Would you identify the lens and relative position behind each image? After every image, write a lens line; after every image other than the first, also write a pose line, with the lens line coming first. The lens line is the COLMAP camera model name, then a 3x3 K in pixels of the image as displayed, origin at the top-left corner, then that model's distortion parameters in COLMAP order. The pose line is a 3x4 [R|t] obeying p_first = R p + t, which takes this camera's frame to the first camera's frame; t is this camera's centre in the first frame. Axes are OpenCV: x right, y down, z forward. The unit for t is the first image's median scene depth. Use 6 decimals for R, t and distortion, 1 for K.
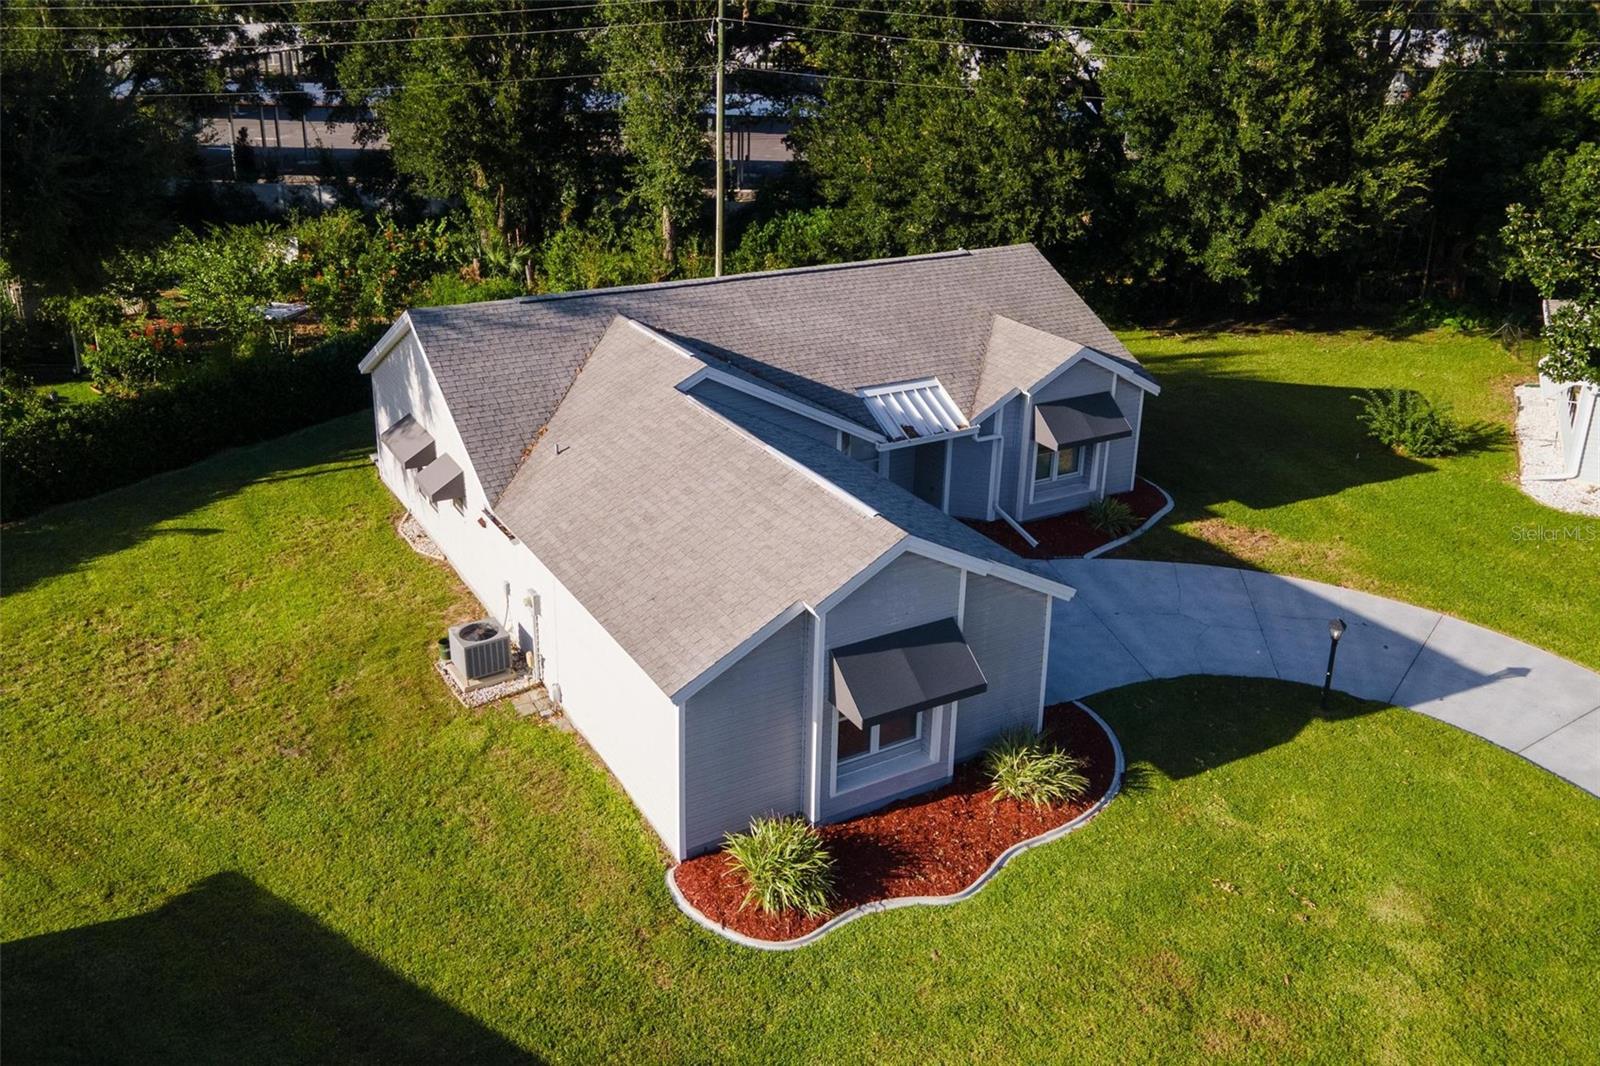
lens RADIAL K [[1317.9, 0, 793.5], [0, 1317.9, 494.6], [0, 0, 1]] dist [0.017128, 0.010869]
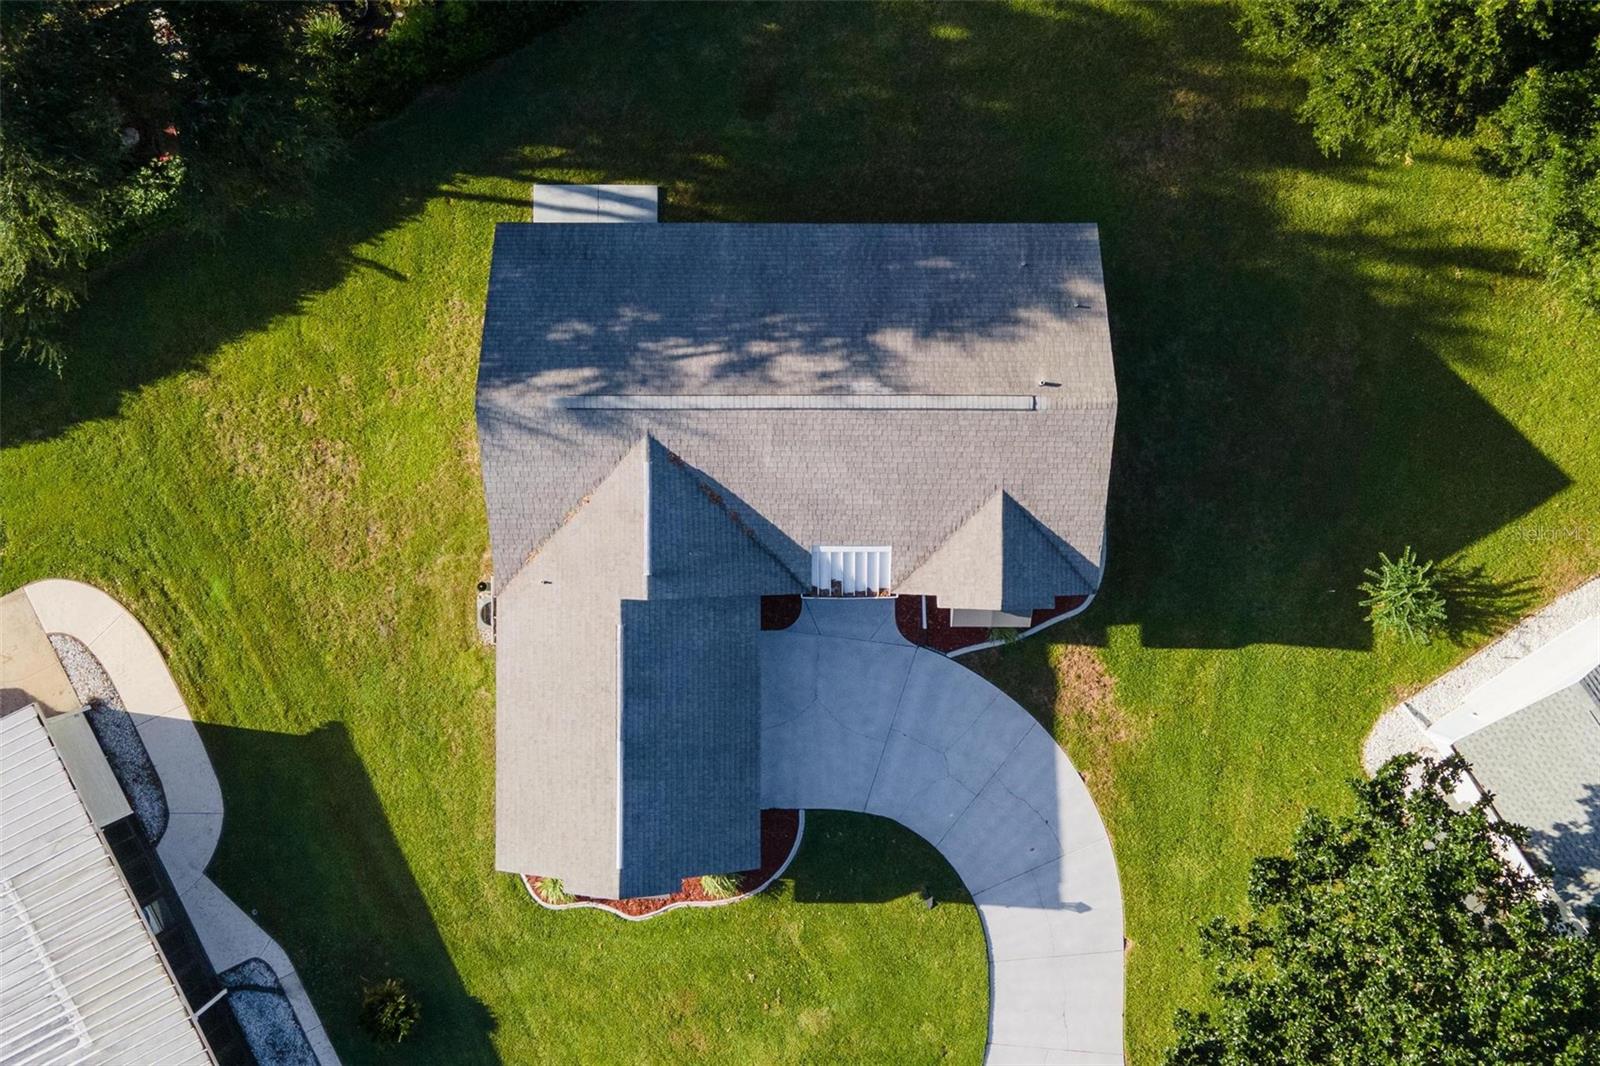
lens RADIAL K [[1299.3, 0, 825.5], [0, 1299.3, 529.7], [0, 0, 1]] dist [0.024376, 0.002723]
pose [[0.864244, 0.503072, 0.001190, 0.050661], [-0.187434, 0.319802, 0.928760, -1.280757], [0.466852, -0.802898, 0.370680, 0.592575]]
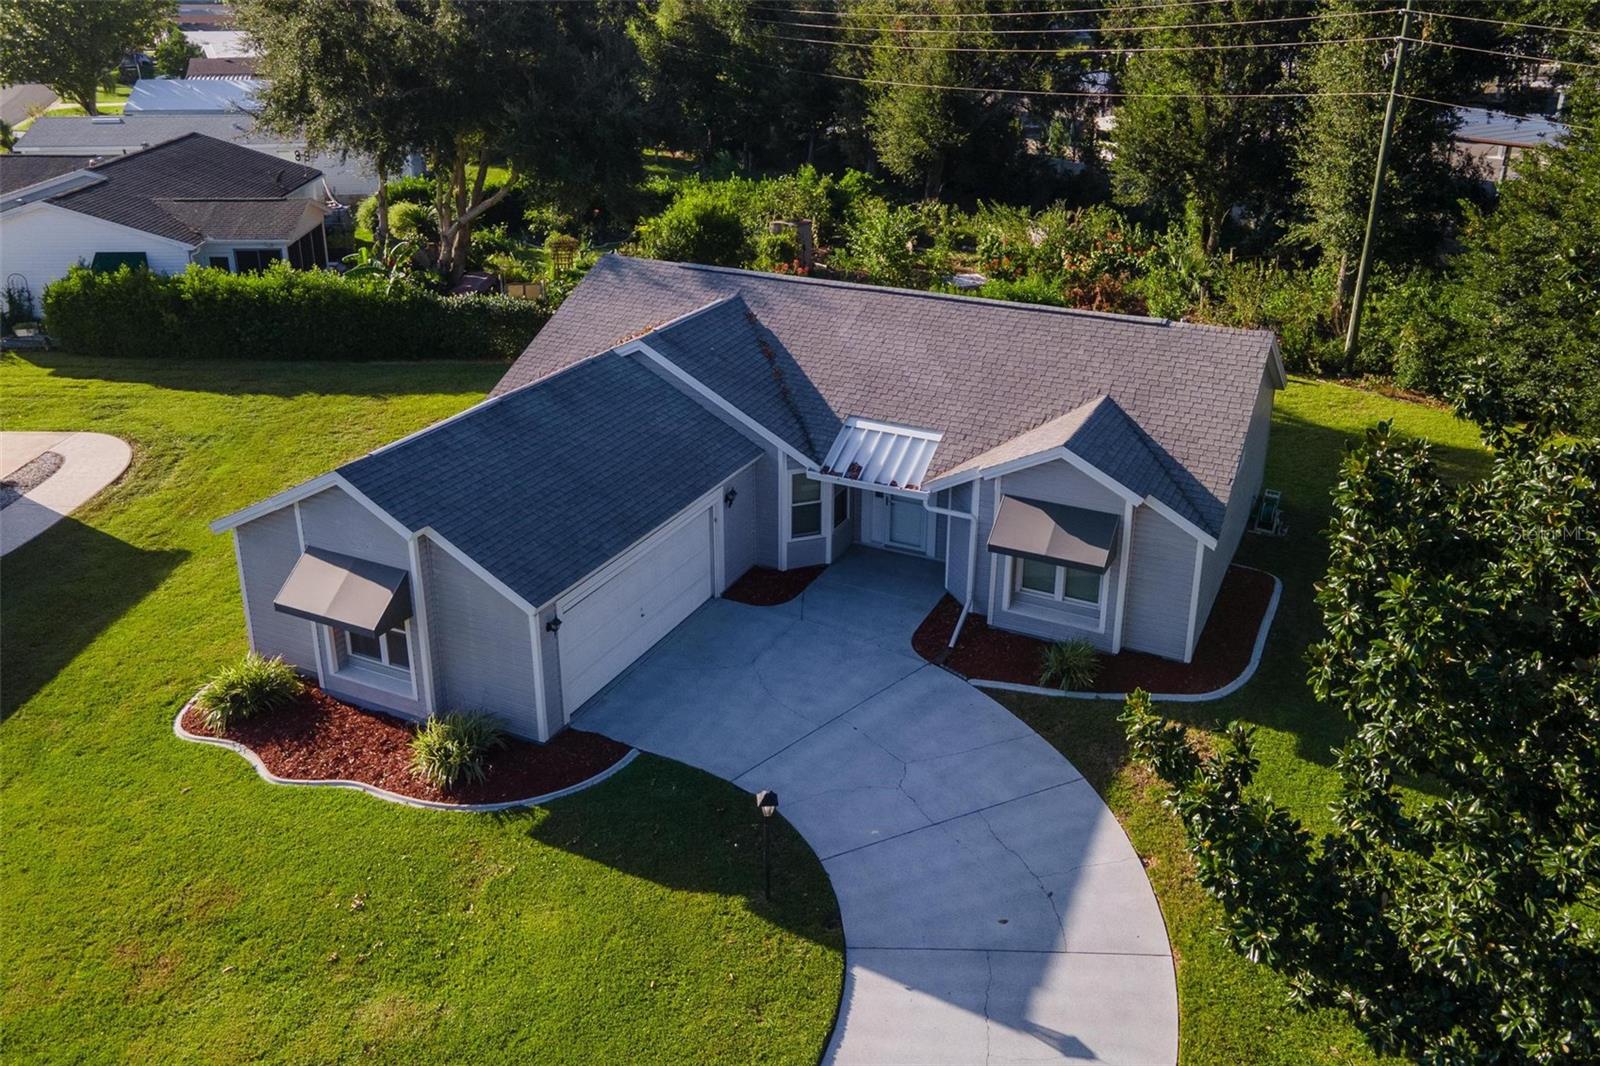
lens RADIAL K [[1266.7, 0, 826.1], [0, 1266.7, 534.6], [0, 0, 1]] dist [0.005896, 0.002666]
pose [[0.569687, 0.330164, -0.752628, 0.796786], [-0.307952, 0.934796, 0.176979, -0.165025], [0.761986, 0.130950, 0.634216, 0.433889]]
